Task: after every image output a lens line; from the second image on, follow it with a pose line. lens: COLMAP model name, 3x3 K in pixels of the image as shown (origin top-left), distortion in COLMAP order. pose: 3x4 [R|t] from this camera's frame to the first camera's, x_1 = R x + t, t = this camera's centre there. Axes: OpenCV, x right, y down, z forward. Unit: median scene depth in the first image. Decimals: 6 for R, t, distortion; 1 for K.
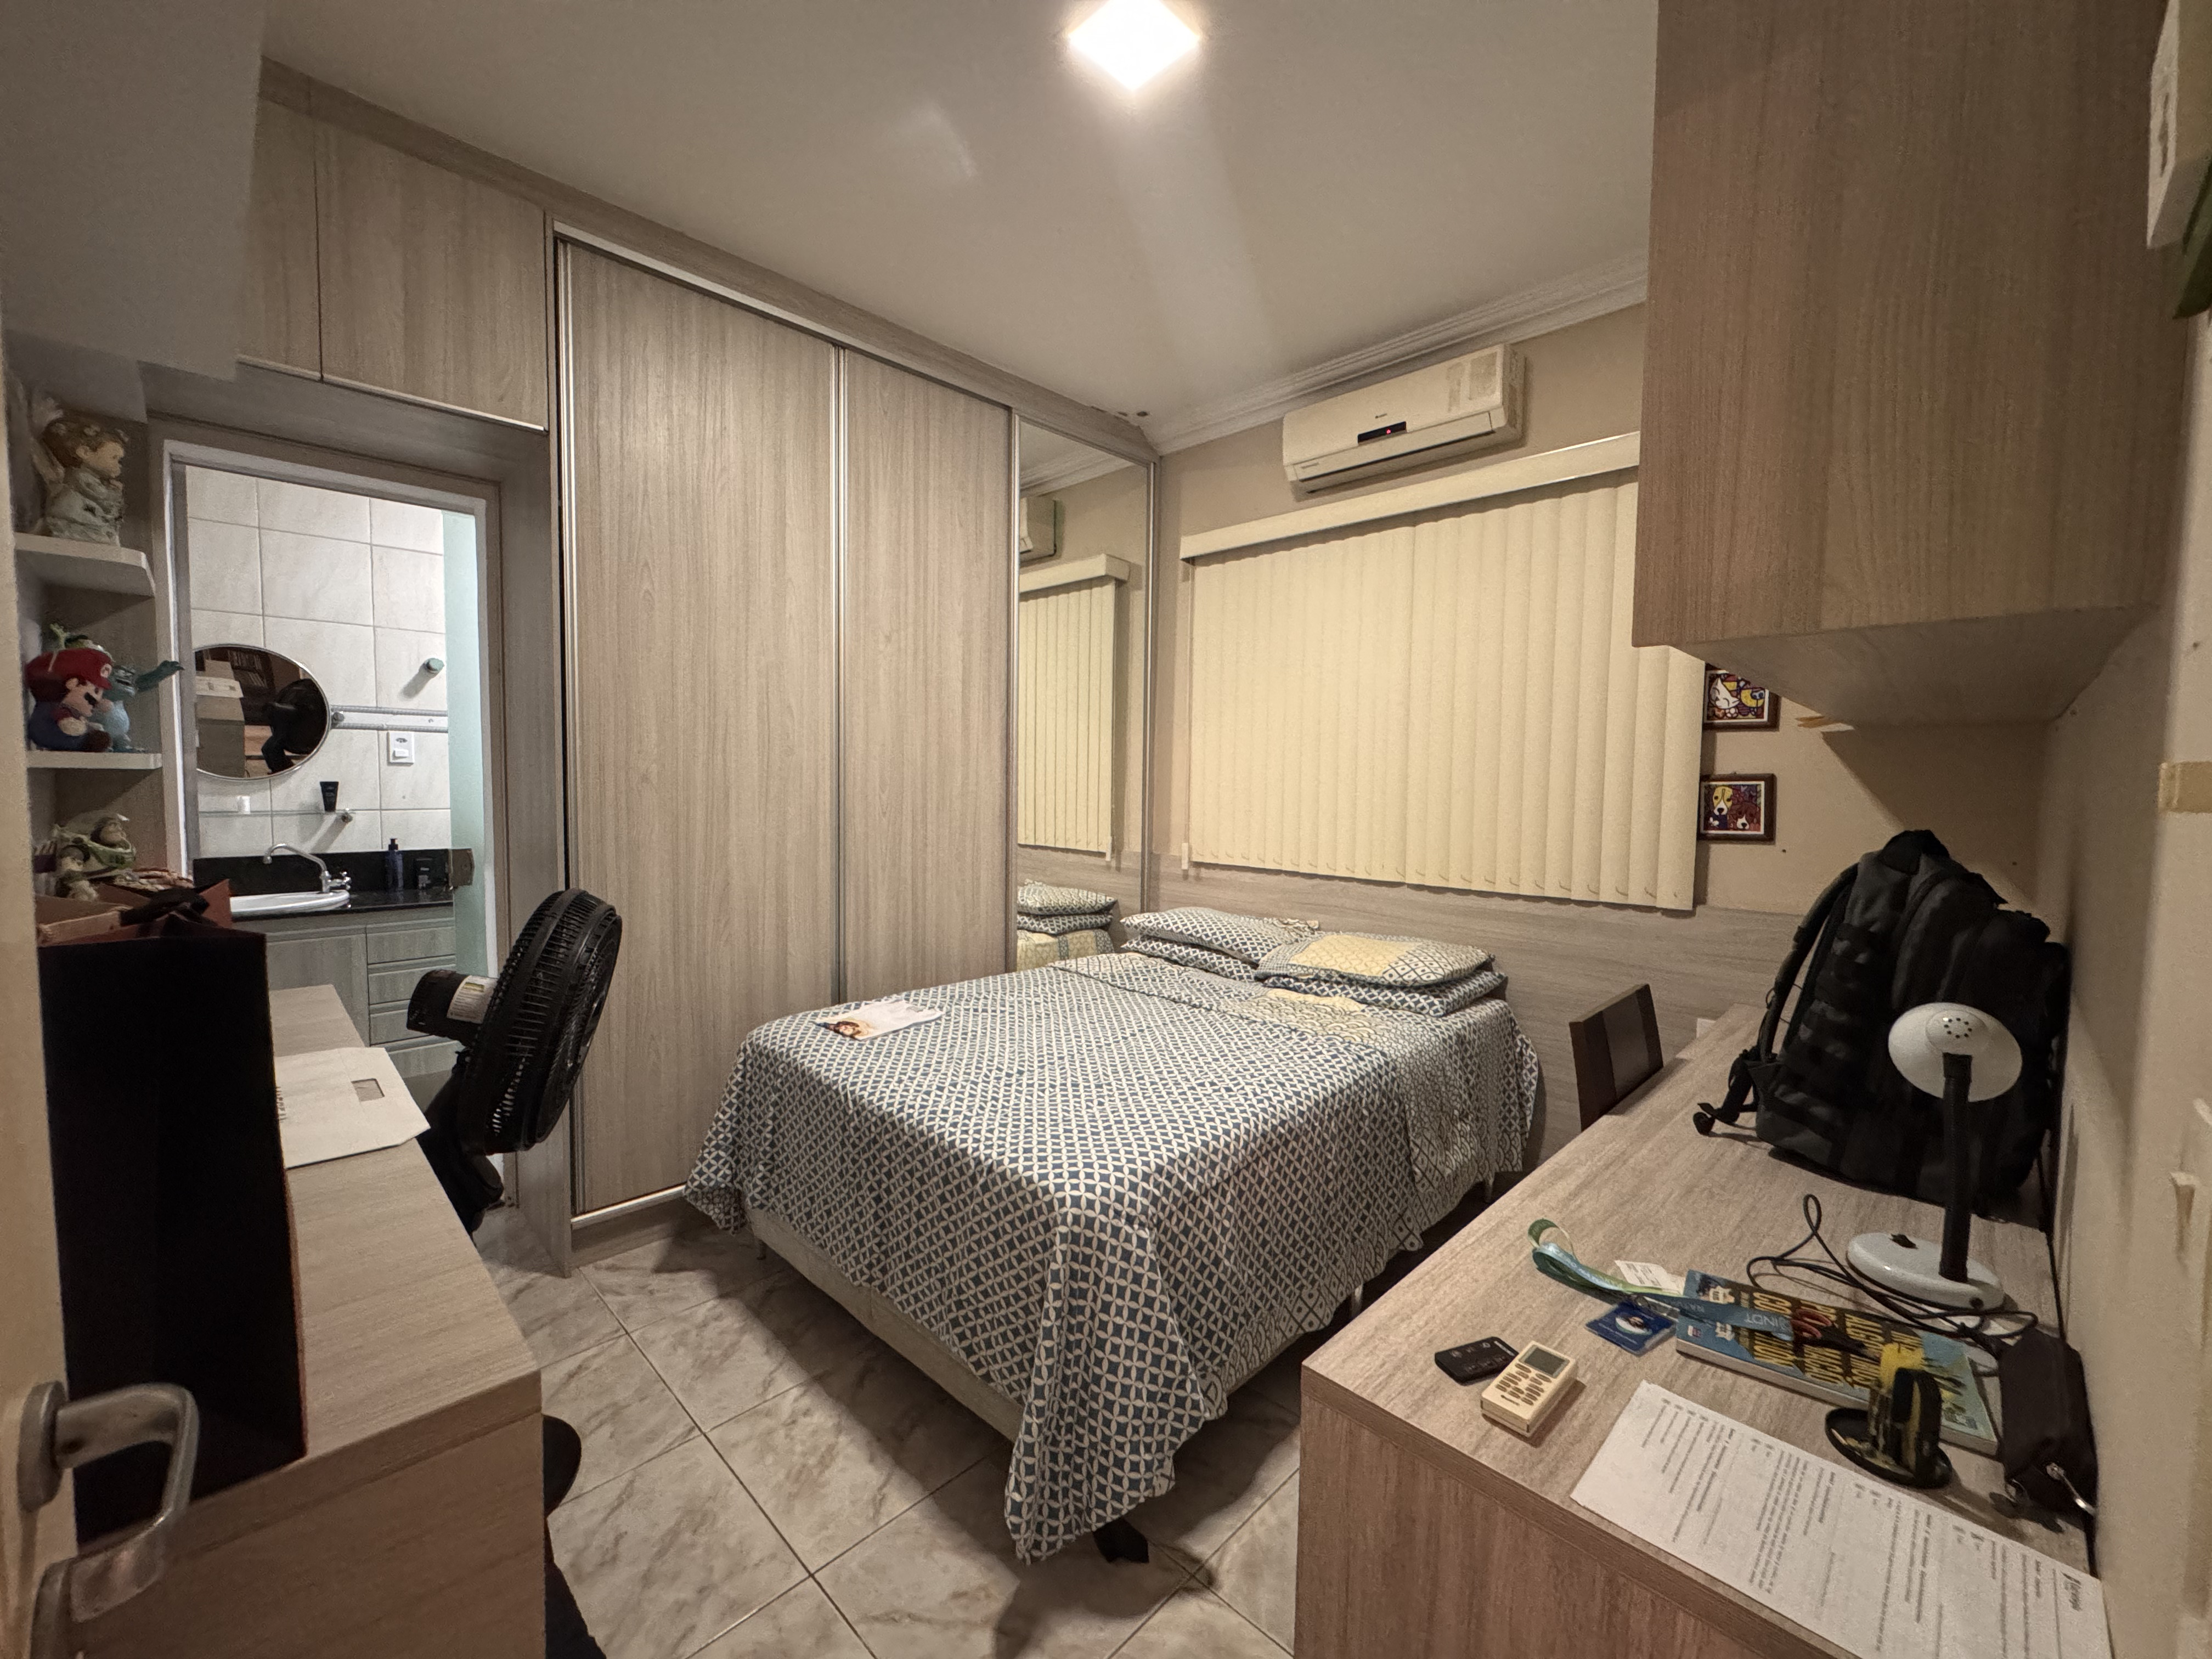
lens RADIAL K [[888.3, 0, 1104.4], [0, 888.3, 832.9], [0, 0, 1]] dist [-0.004883, 0.000611]
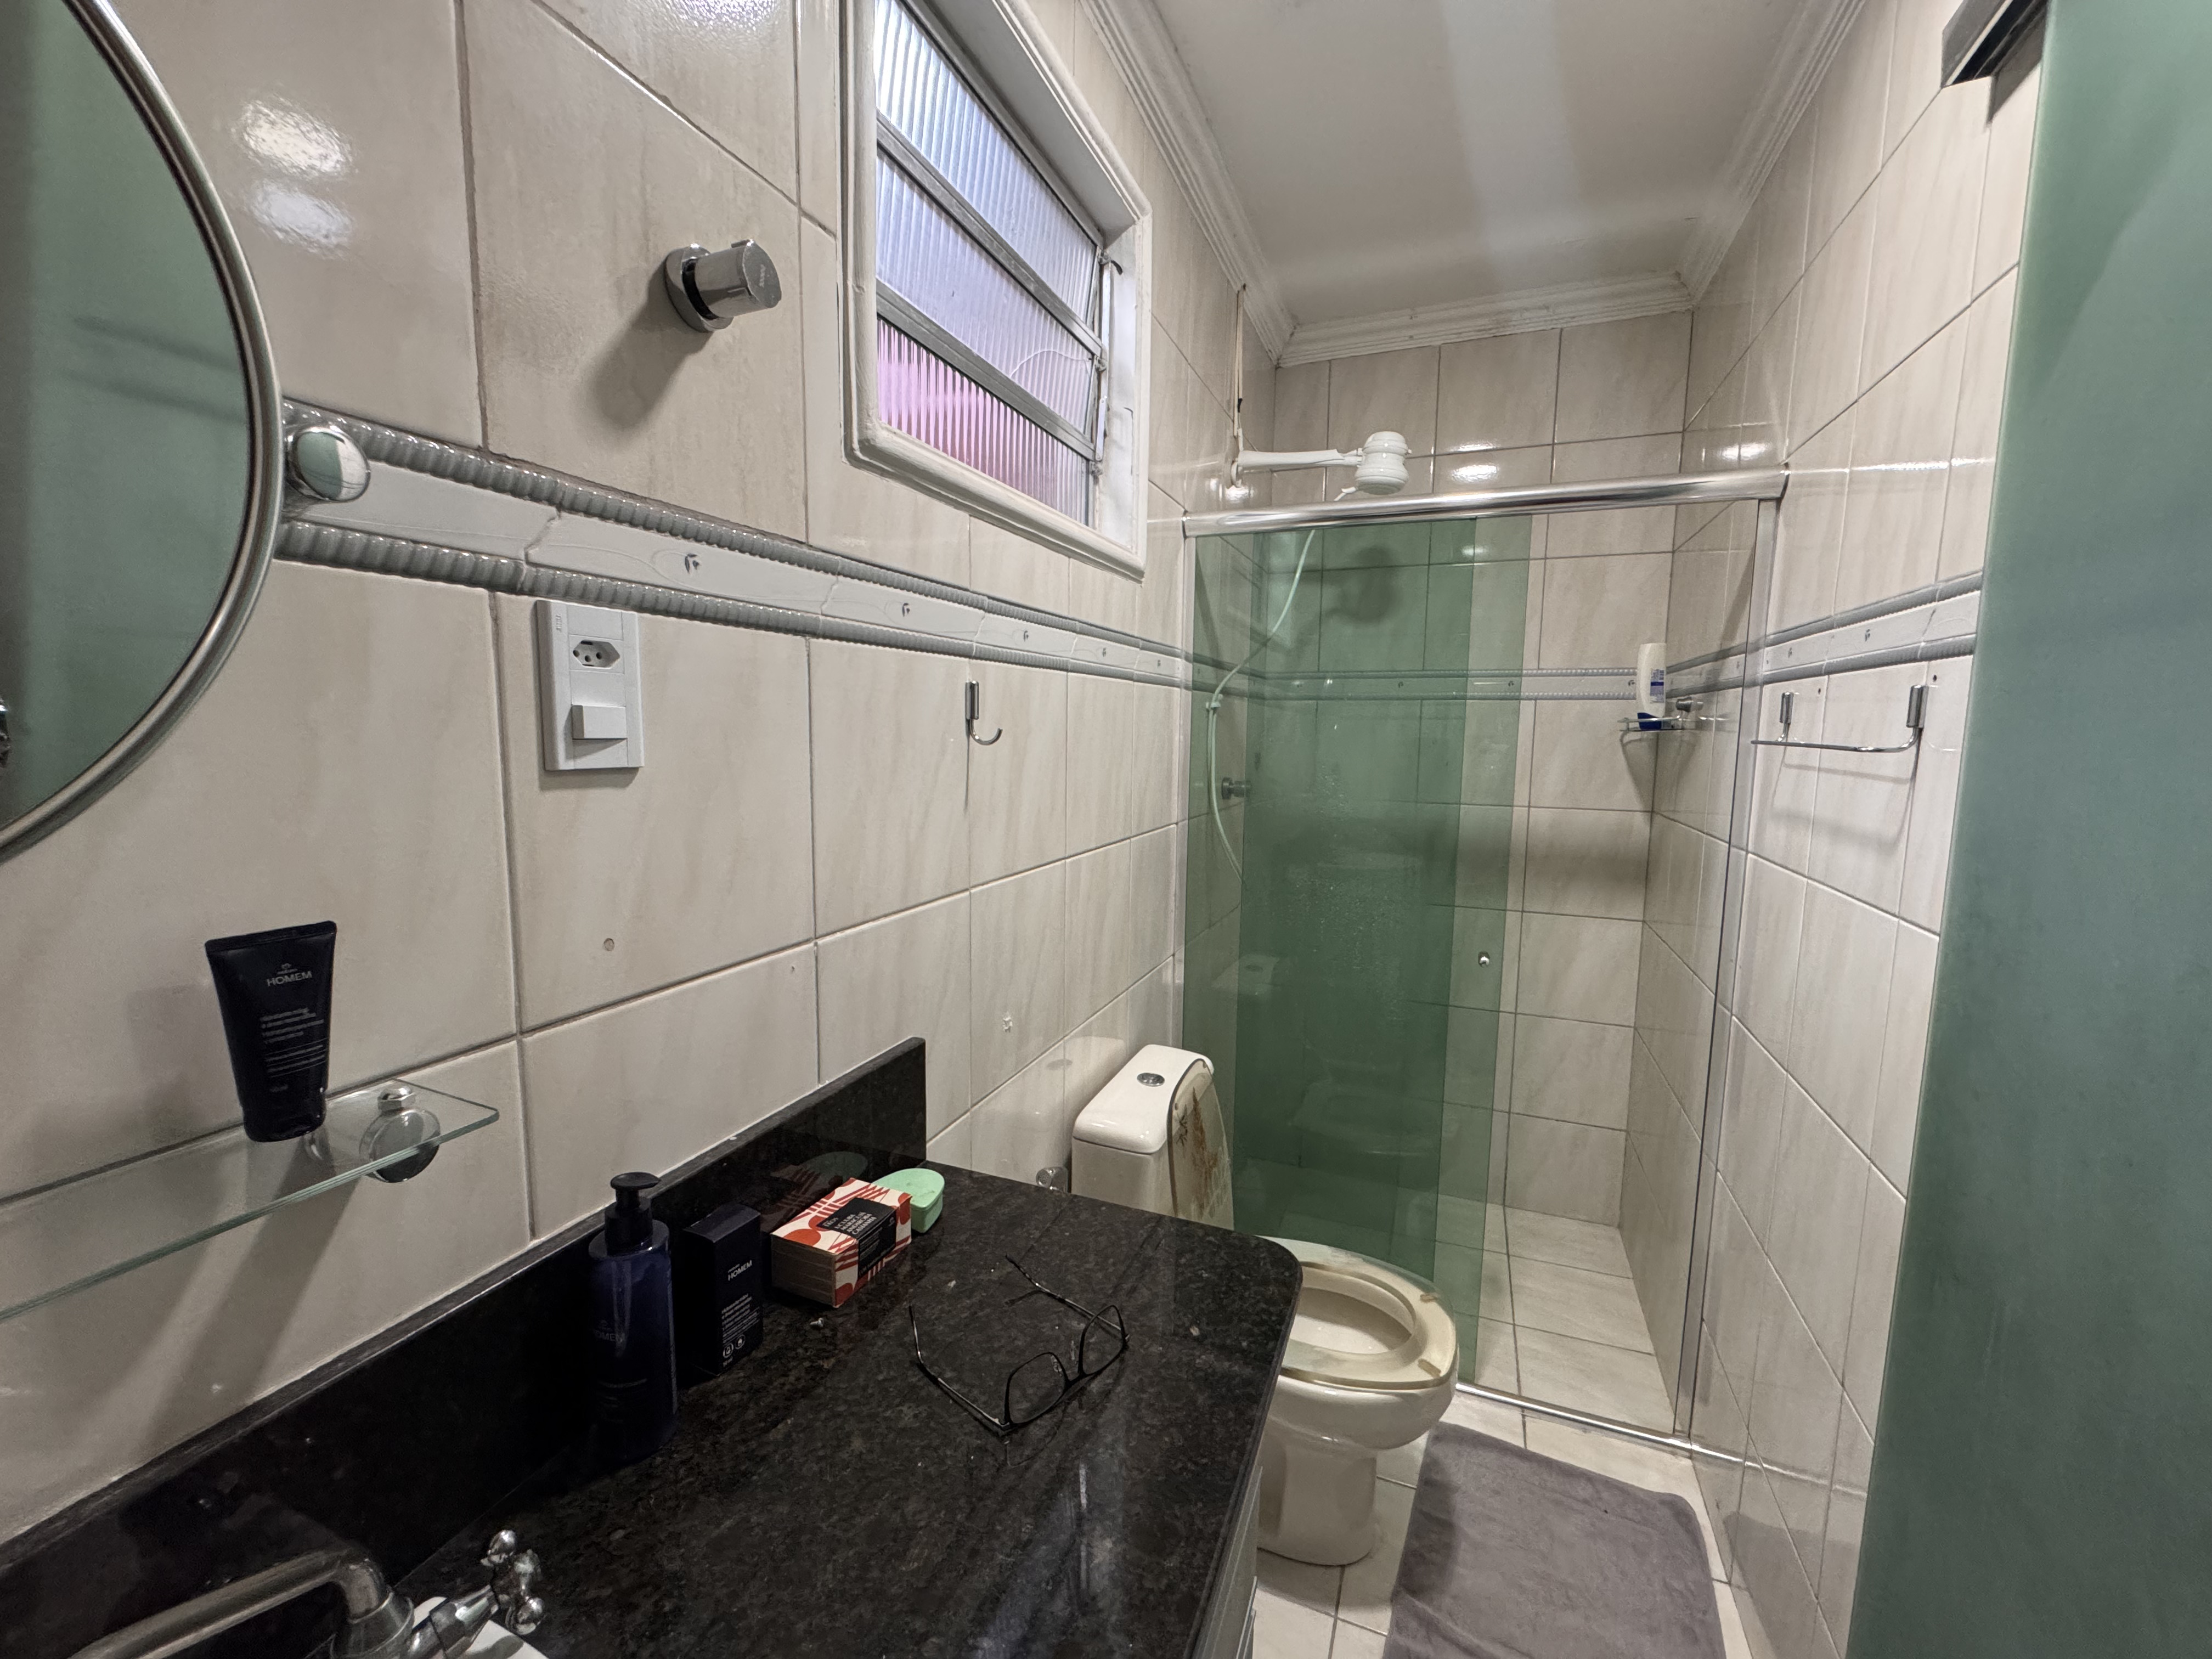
lens RADIAL K [[888.3, 0, 1105.6], [0, 888.3, 819.3], [0, 0, 1]] dist [-0.004883, 0.000611]
pose [[0.922067, -0.042055, 0.384740, -0.777659], [0.016955, 0.997514, 0.068402, -0.080296], [-0.386660, -0.056548, 0.920487, 0.787194]]
